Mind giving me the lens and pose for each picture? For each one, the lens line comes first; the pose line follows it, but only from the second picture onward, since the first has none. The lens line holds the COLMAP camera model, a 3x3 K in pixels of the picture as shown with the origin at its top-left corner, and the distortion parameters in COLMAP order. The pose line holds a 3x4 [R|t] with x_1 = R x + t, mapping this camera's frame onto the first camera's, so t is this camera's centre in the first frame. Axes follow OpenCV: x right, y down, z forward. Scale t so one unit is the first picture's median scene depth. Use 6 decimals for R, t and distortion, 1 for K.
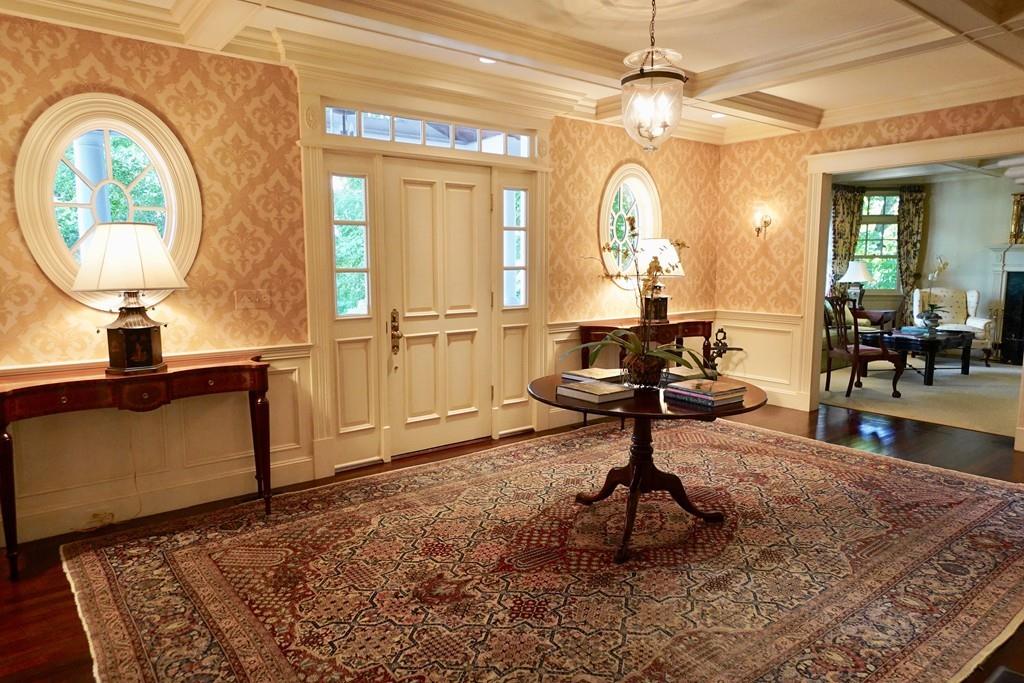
lens RADIAL K [[646.6, 0, 490.0], [0, 646.6, 331.1], [0, 0, 1]] dist [0.002167, 0.008005]
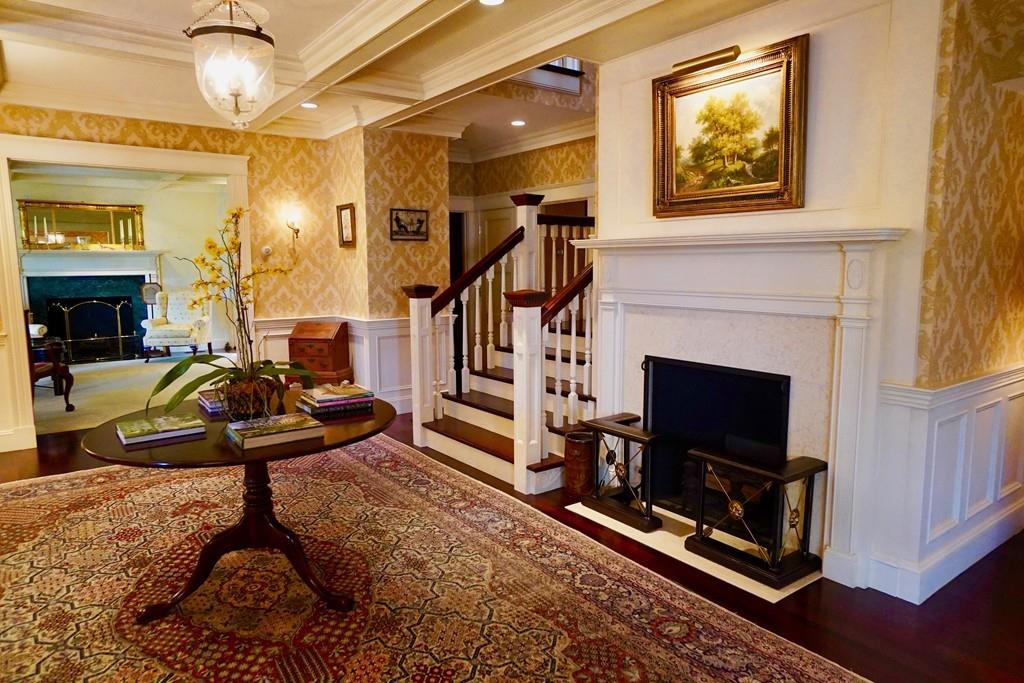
lens RADIAL K [[646.6, 0, 506.7], [0, 646.6, 343.5], [0, 0, 1]] dist [0.002167, 0.008005]
pose [[0.018255, -0.124796, 0.992014, -0.362782], [0.115810, 0.985766, 0.121879, -0.045717], [-0.993104, 0.112660, 0.032448, 0.420517]]
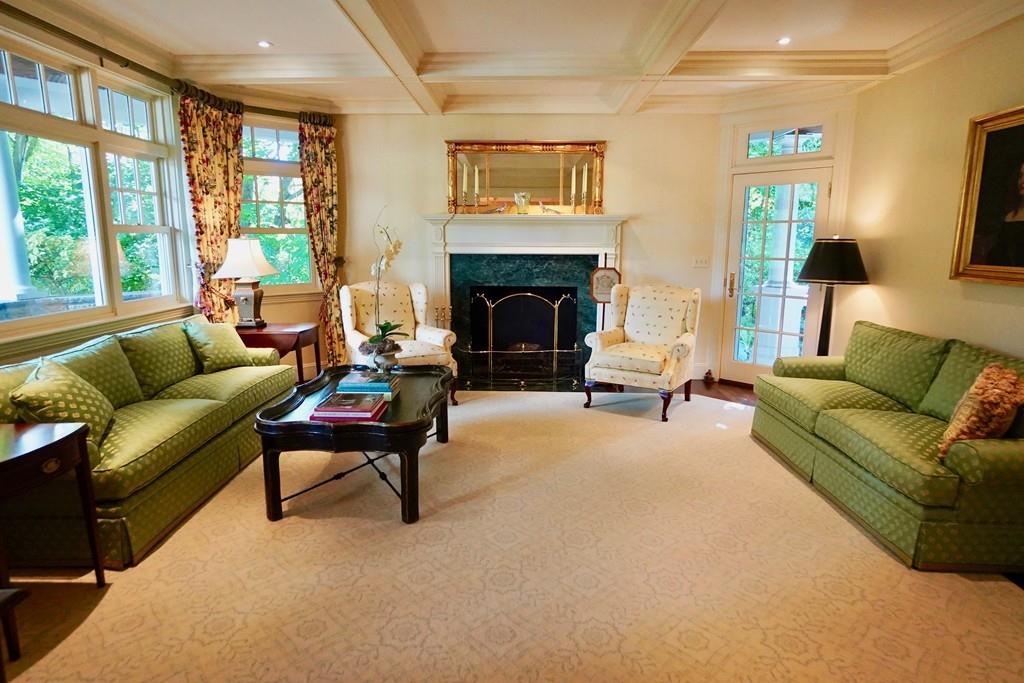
lens RADIAL K [[584.1, 0, 519.6], [0, 584.1, 337.1], [0, 0, 1]] dist [-0.000194, 0.001160]
pose [[0.612725, -0.129719, 0.779578, 0.597805], [0.081086, 0.991550, 0.101260, -0.106342], [-0.786126, 0.001169, 0.618066, 0.973326]]
